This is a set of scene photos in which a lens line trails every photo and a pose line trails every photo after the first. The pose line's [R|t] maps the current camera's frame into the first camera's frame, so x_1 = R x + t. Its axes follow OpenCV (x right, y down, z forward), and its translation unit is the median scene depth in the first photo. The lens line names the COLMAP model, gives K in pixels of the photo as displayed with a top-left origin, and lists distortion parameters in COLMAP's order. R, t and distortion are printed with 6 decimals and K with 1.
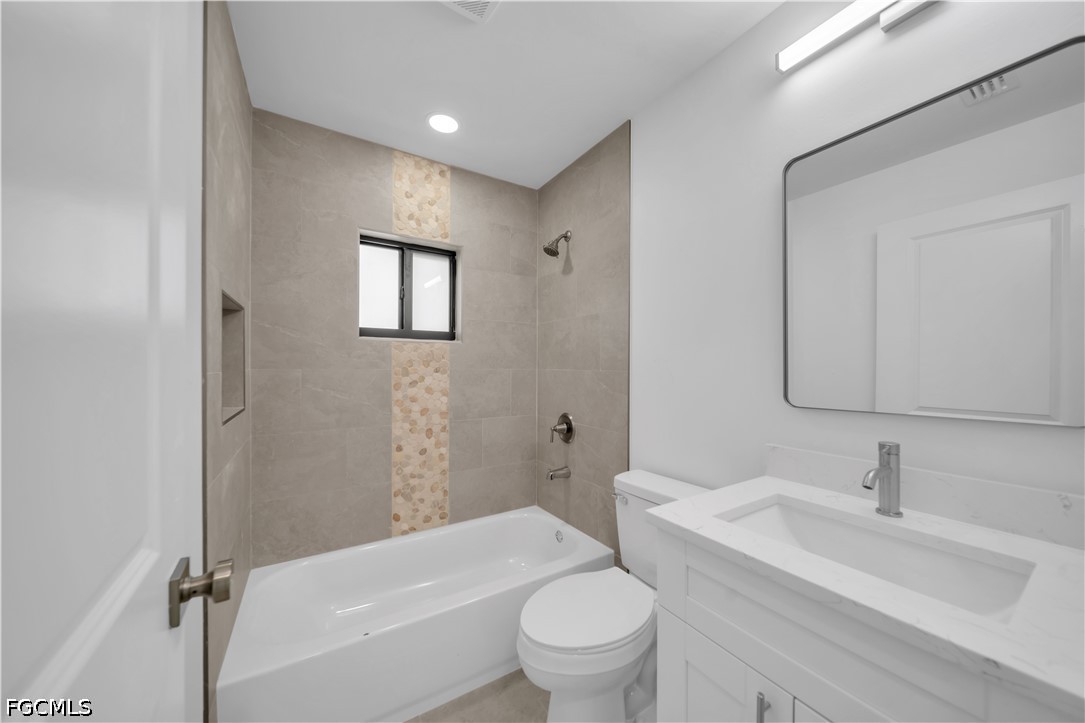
lens RADIAL K [[374.8, 0, 545.0], [0, 374.8, 368.1], [0, 0, 1]] dist [0.000175, -0.000473]
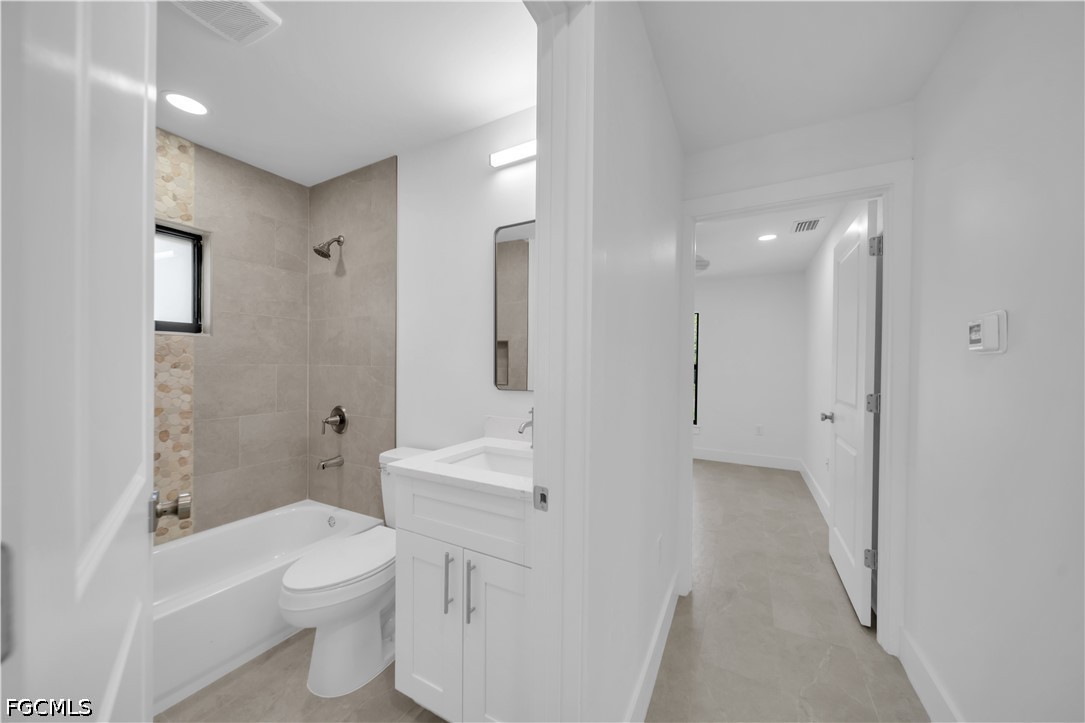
lens RADIAL K [[374.8, 0, 545.0], [0, 374.8, 368.1], [0, 0, 1]] dist [0.000175, -0.000473]
pose [[0.867385, -0.000937, 0.497637, 0.034432], [-0.003608, 0.999960, 0.008172, 0.001188], [-0.497625, -0.008883, 0.867347, -0.223994]]
